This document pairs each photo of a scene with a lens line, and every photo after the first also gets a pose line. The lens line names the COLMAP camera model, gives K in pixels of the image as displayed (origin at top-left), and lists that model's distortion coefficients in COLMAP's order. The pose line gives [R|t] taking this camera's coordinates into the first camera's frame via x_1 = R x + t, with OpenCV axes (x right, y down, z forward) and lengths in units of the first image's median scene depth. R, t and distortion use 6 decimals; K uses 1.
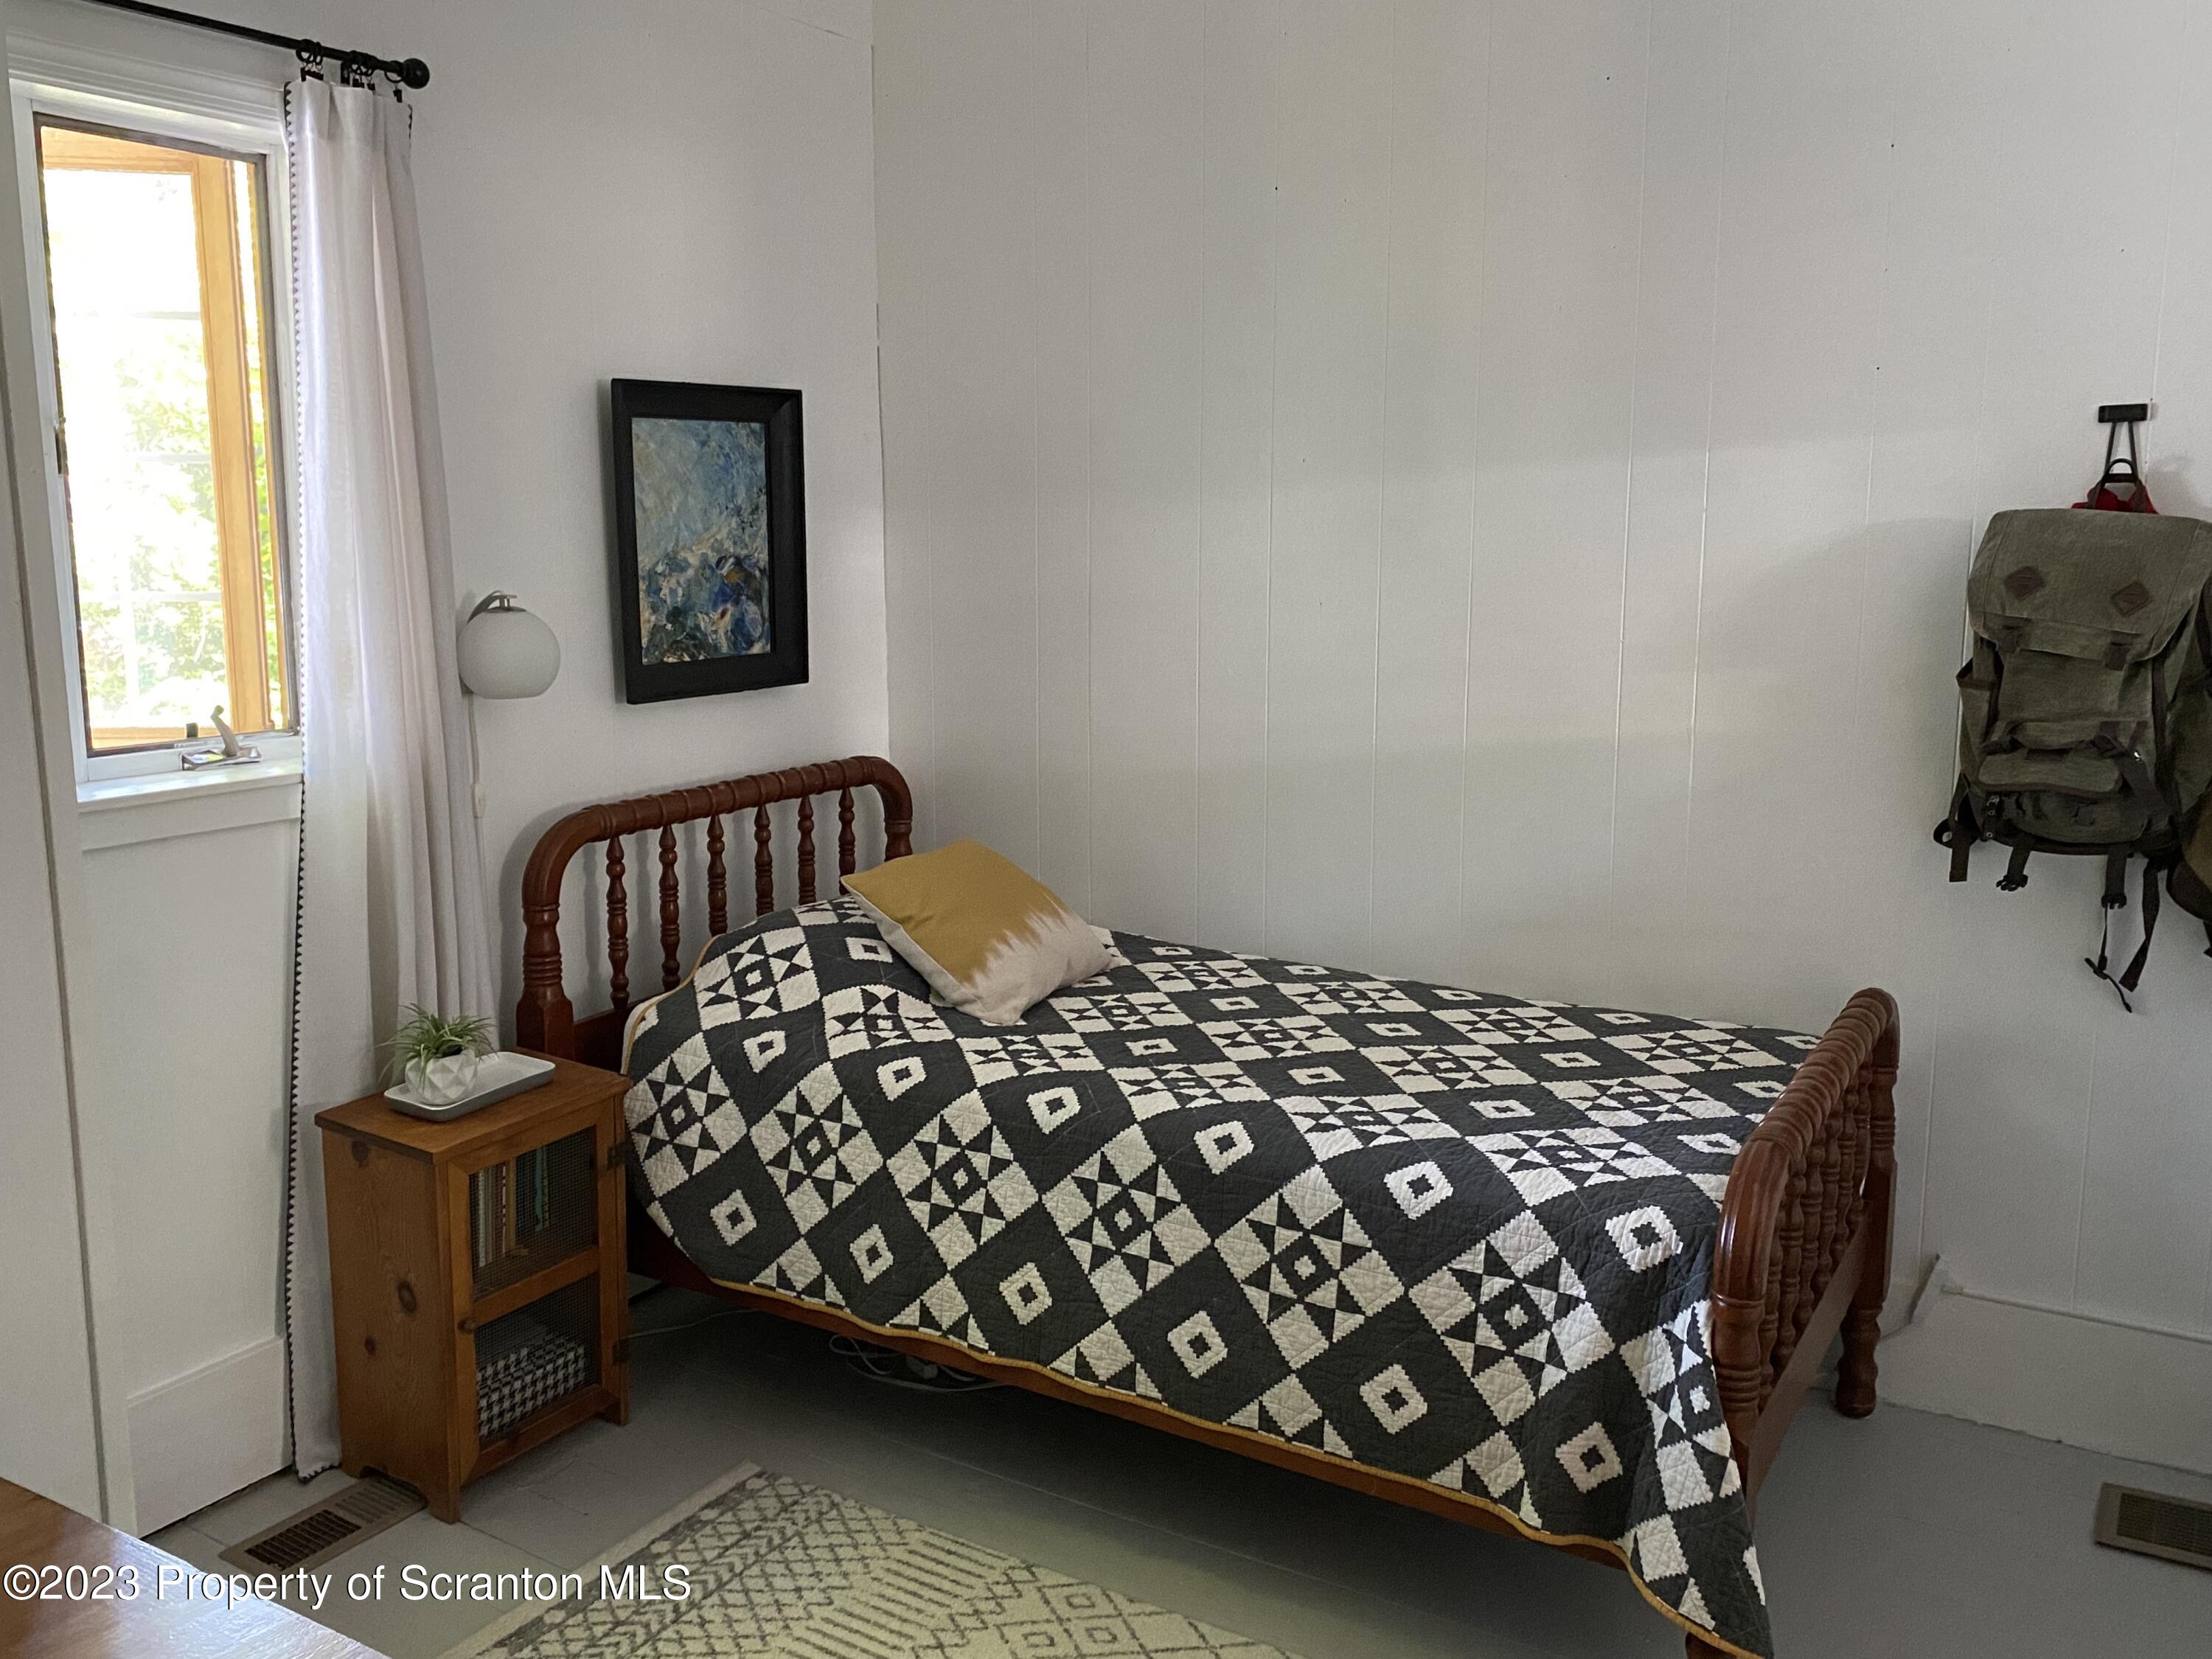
lens RADIAL K [[1869.8, 0, 1102.5], [0, 1869.8, 825.1], [0, 0, 1]] dist [0.001165, -0.009376]
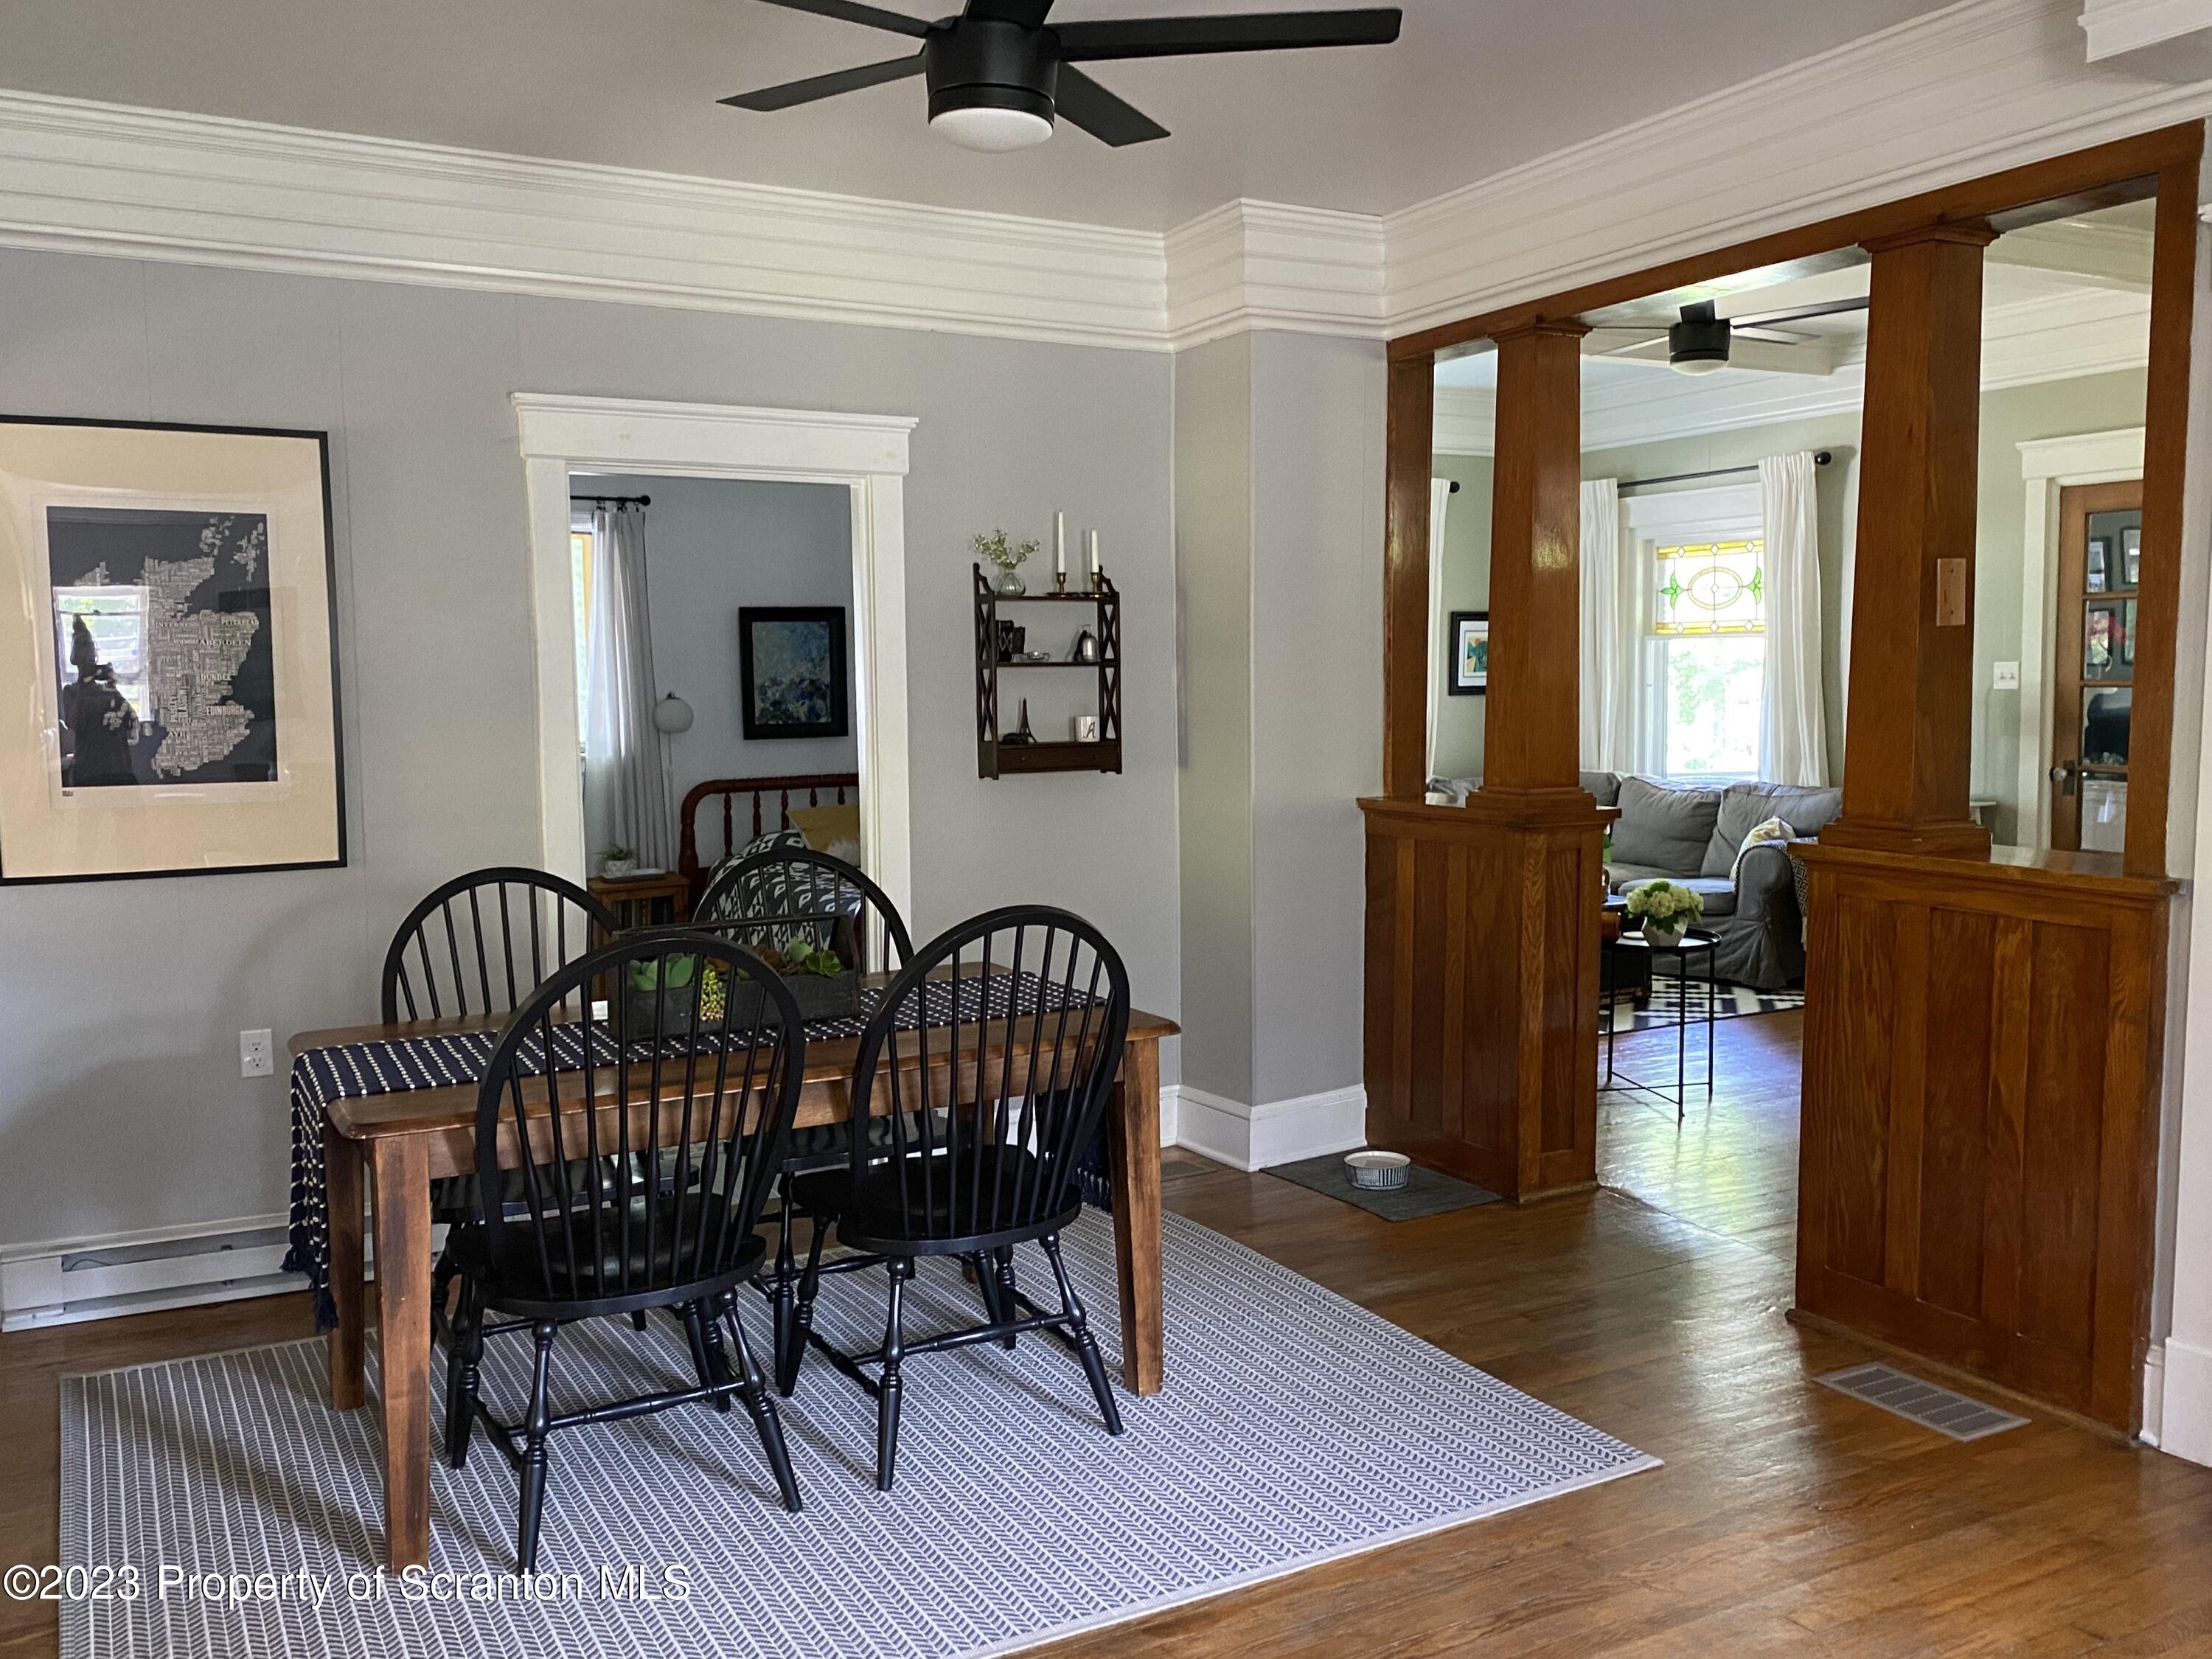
lens RADIAL K [[1869.8, 0, 1103.4], [0, 1869.8, 853.0], [0, 0, 1]] dist [0.001165, -0.009376]
pose [[0.865596, 0.039483, -0.499185, 1.326742], [-0.073587, 0.996093, -0.048815, 0.160398], [0.495307, 0.078988, 0.865120, -0.821955]]
